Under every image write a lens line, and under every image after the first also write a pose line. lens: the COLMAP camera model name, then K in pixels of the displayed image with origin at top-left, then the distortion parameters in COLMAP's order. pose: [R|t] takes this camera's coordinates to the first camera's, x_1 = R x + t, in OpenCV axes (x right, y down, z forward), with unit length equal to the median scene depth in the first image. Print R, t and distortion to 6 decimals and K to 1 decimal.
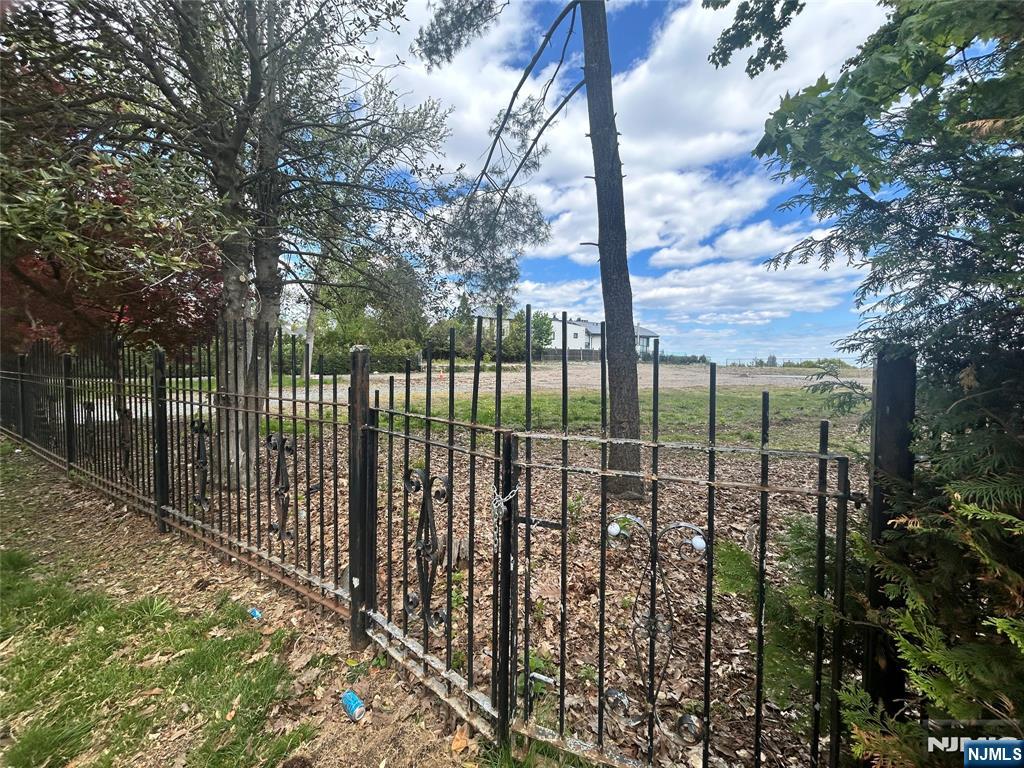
lens RADIAL K [[415.0, 0, 514.8], [0, 415.0, 379.2], [0, 0, 1]] dist [0.004106, 0.000003]
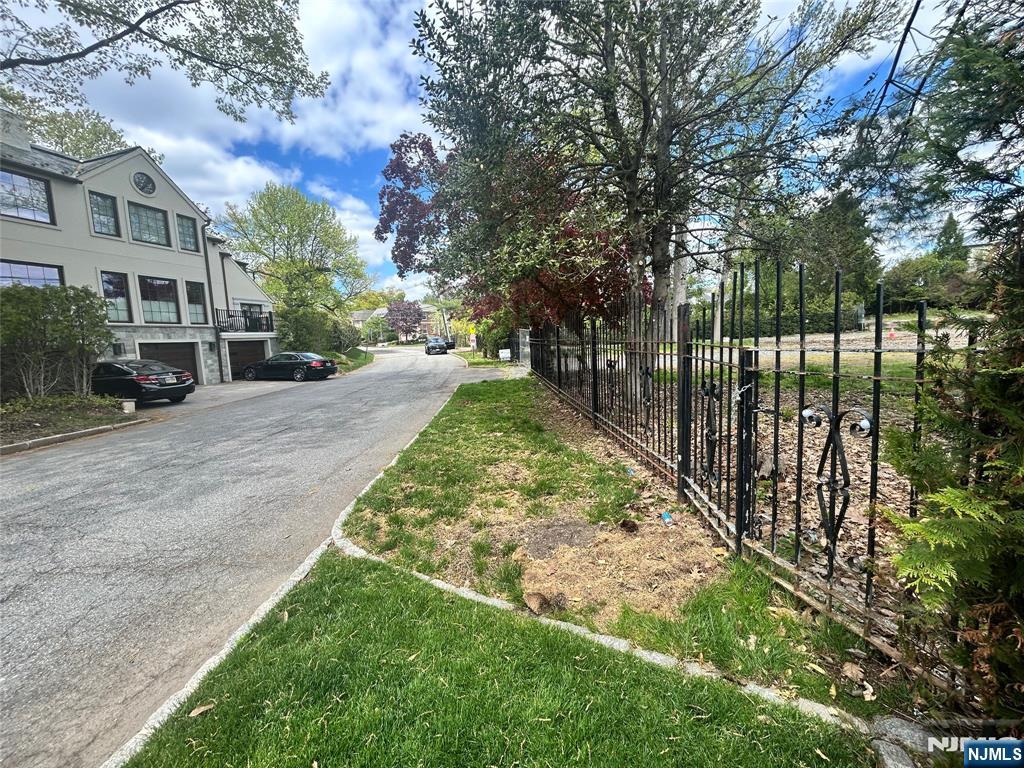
lens RADIAL K [[415.0, 0, 514.1], [0, 415.0, 384.6], [0, 0, 1]] dist [0.004106, 0.000003]
pose [[0.593059, 0.059525, -0.802955, 0.380920], [0.017510, 0.996074, 0.086774, 0.059138], [0.804968, -0.065522, 0.589689, -0.306359]]
